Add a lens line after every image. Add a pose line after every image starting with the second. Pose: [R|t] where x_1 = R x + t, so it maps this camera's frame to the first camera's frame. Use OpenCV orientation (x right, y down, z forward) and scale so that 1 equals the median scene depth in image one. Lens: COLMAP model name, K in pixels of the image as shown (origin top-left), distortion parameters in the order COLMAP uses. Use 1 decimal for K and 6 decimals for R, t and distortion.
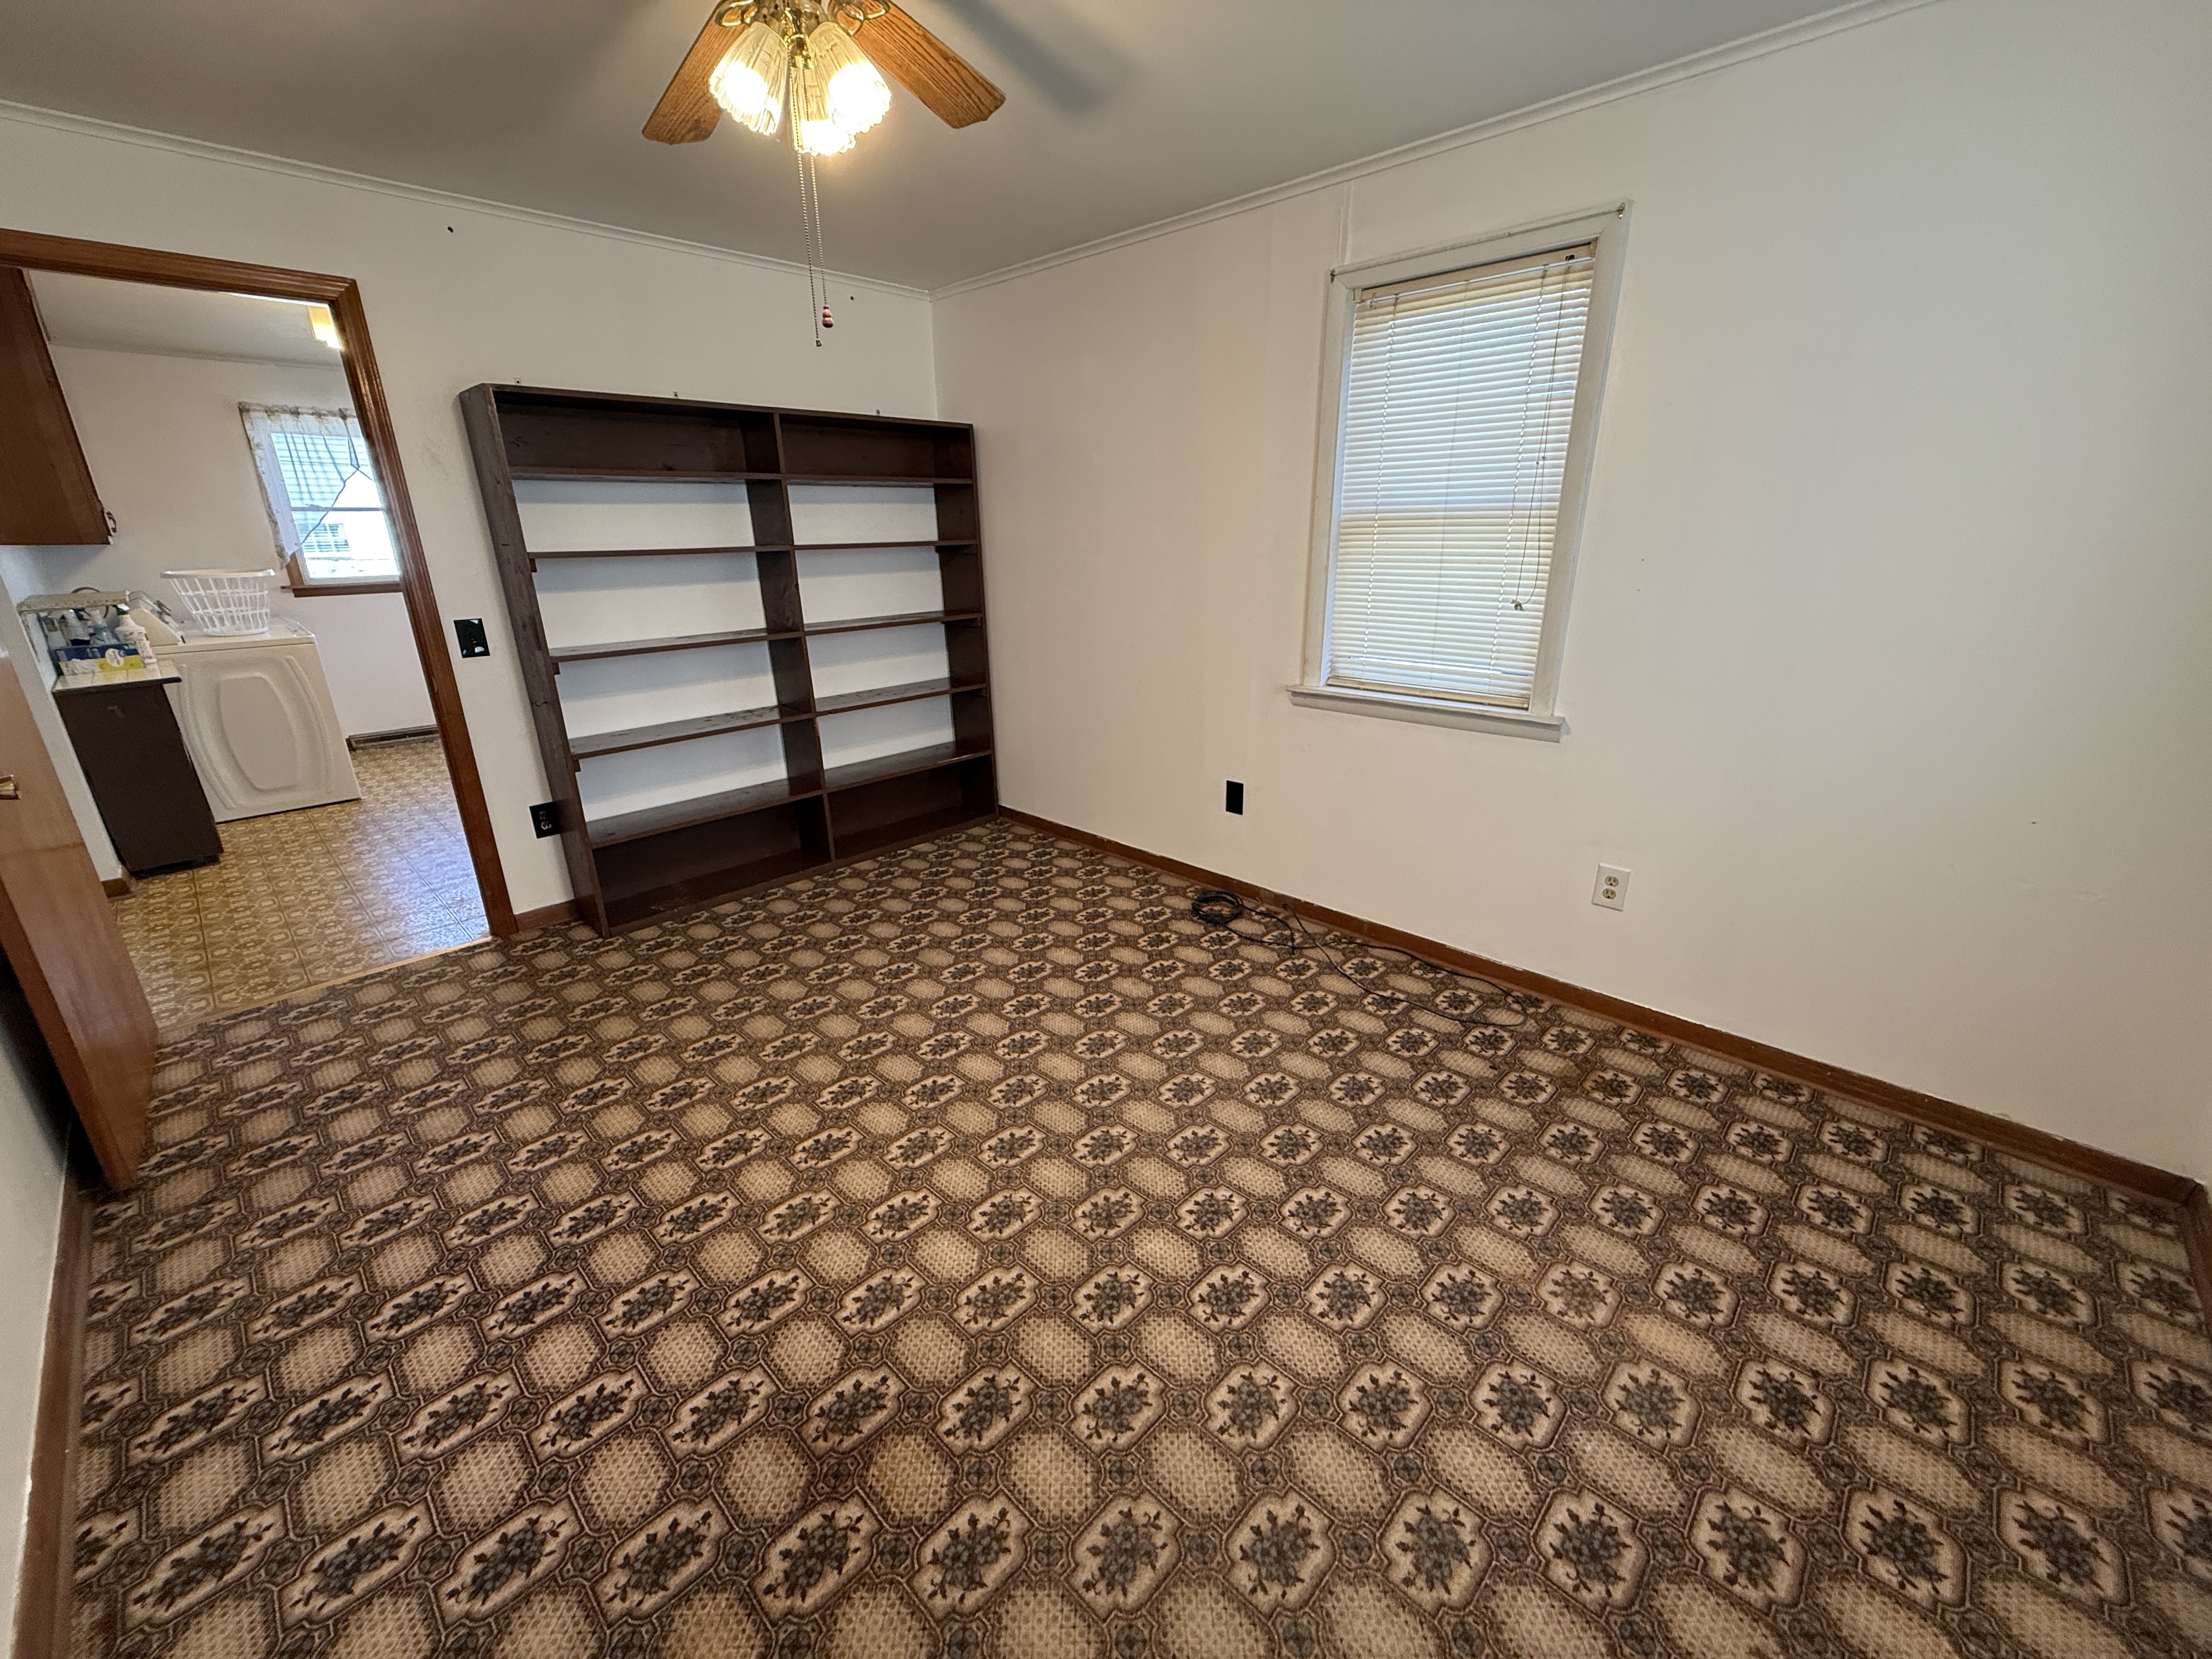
lens RADIAL K [[875.8, 0, 1102.7], [0, 875.8, 825.4], [0, 0, 1]] dist [0.001516, 0.000252]
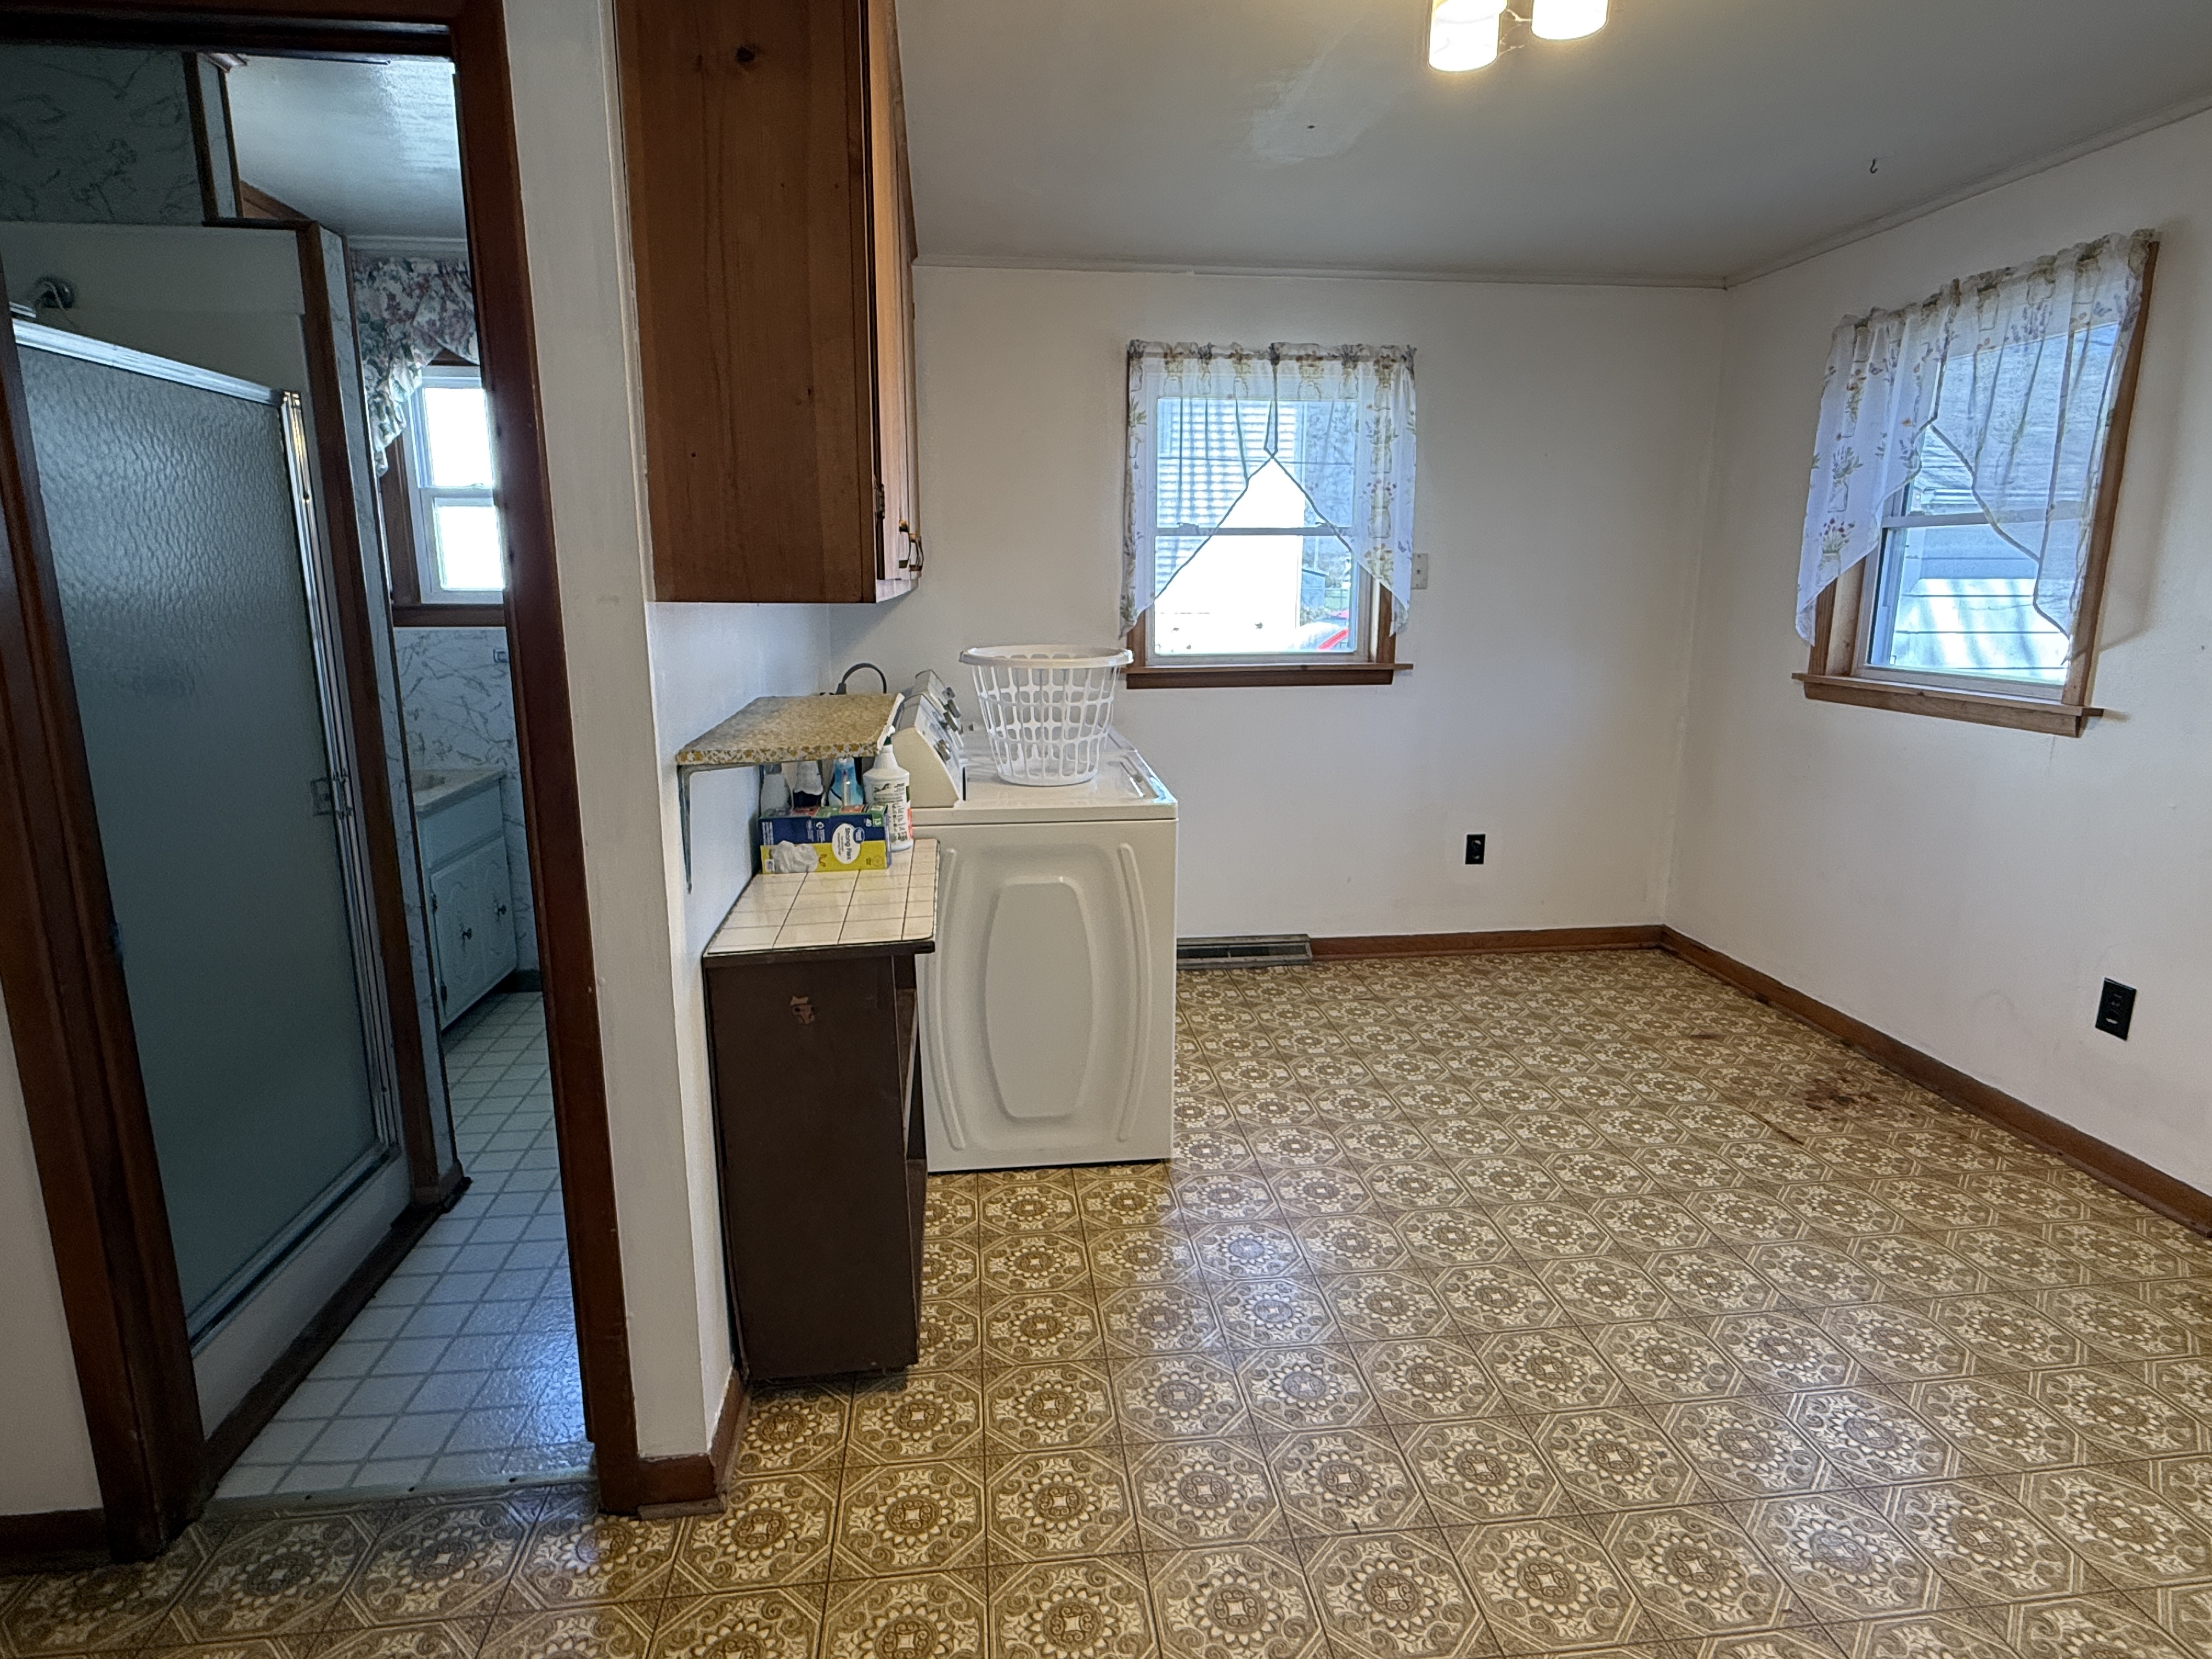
lens RADIAL K [[1212.4, 0, 1126.3], [0, 1212.4, 824.1], [0, 0, 1]] dist [0.000851, 0.000035]
pose [[0.781938, 0.134076, -0.608767, -0.547929], [-0.208148, 0.976701, -0.052249, -0.168209], [0.587578, 0.167569, 0.791627, 0.508200]]
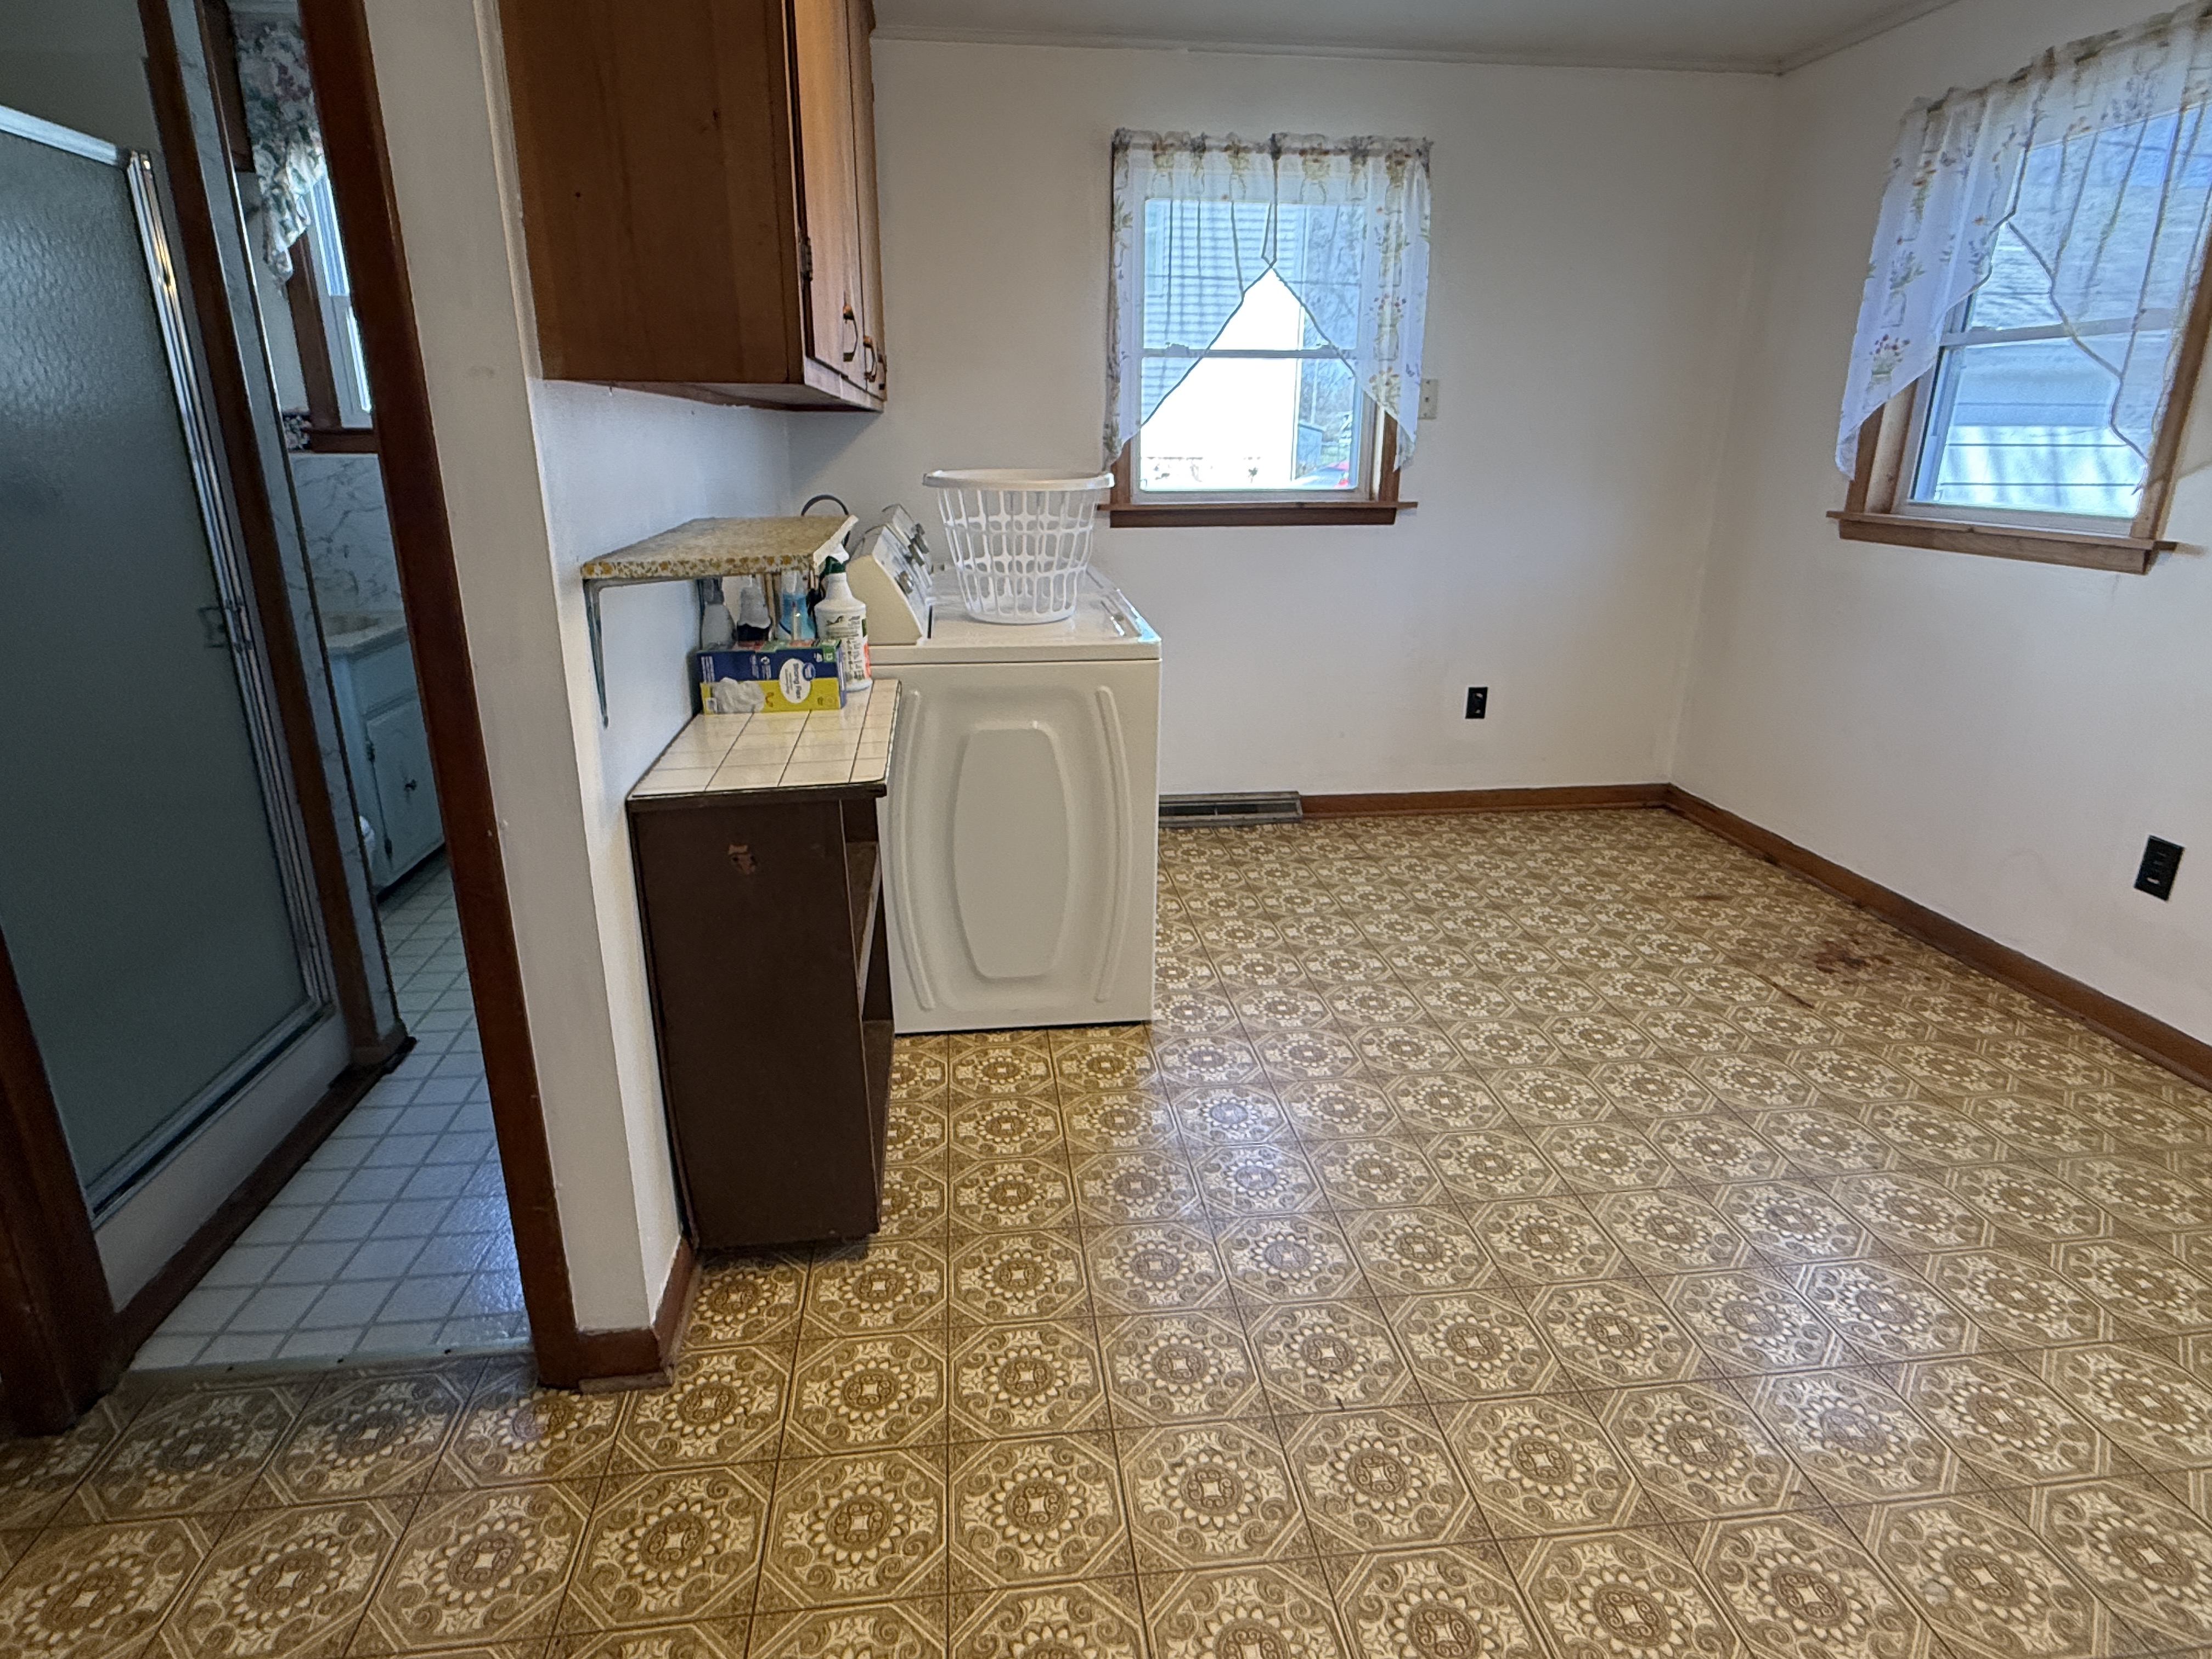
lens RADIAL K [[1212.4, 0, 1126.3], [0, 1212.4, 824.1], [0, 0, 1]] dist [0.000851, 0.000035]
pose [[0.786283, 0.203918, -0.583246, -0.569078], [-0.213087, 0.975550, 0.053812, -0.160771], [0.579959, 0.081971, 0.810511, 0.547394]]
